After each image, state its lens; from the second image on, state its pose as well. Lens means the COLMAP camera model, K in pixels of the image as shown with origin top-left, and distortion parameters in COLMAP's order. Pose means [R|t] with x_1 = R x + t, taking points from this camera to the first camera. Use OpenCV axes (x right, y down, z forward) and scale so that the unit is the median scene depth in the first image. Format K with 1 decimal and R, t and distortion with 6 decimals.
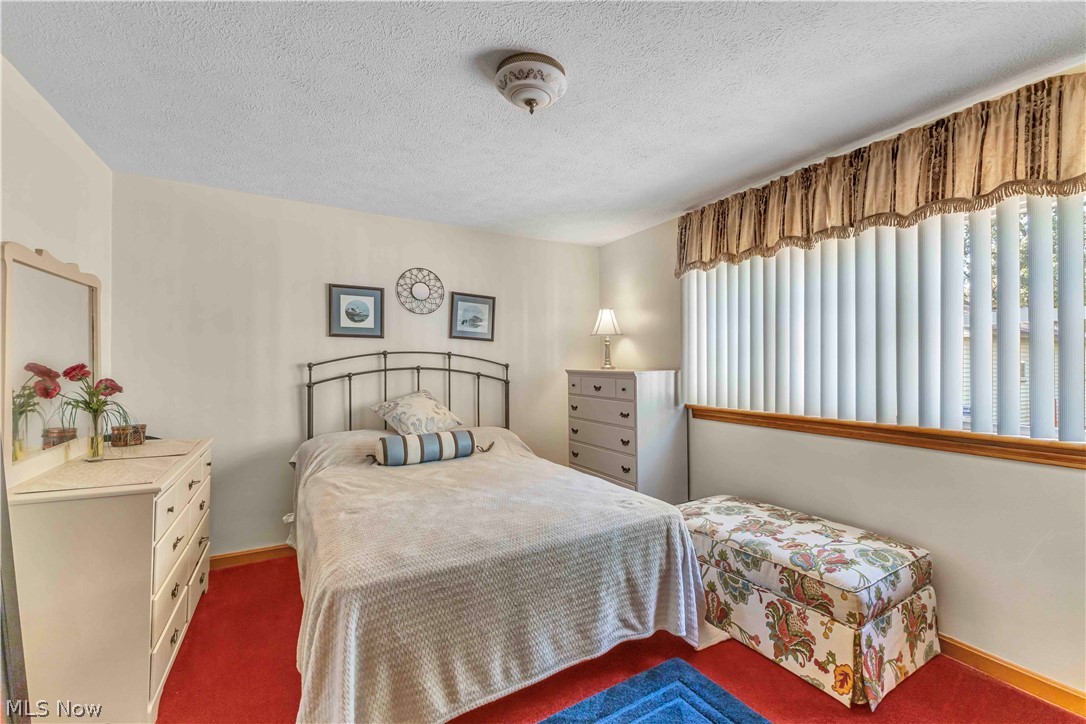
lens RADIAL K [[469.9, 0, 539.1], [0, 469.9, 373.2], [0, 0, 1]] dist [0.005836, -0.000393]
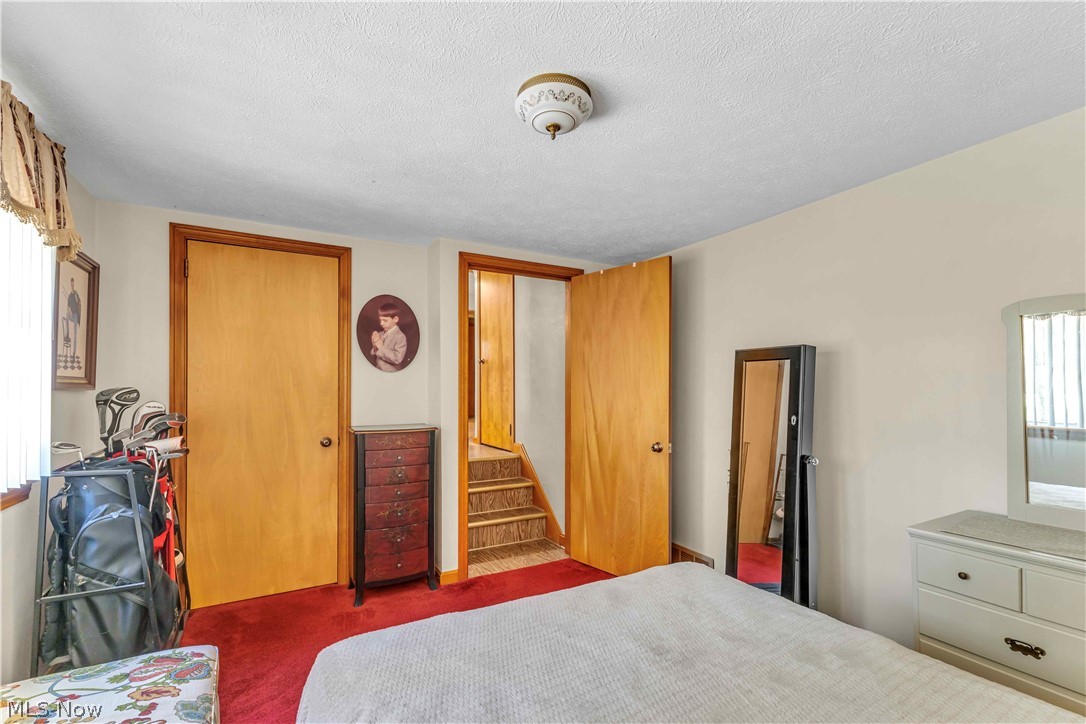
lens RADIAL K [[469.9, 0, 539.1], [0, 469.9, 373.2], [0, 0, 1]] dist [0.005836, -0.000393]
pose [[-0.999834, 0.002709, -0.018034, 0.027905], [0.002920, 0.999928, -0.011668, -0.061612], [0.018001, -0.011719, -0.999769, 1.689667]]
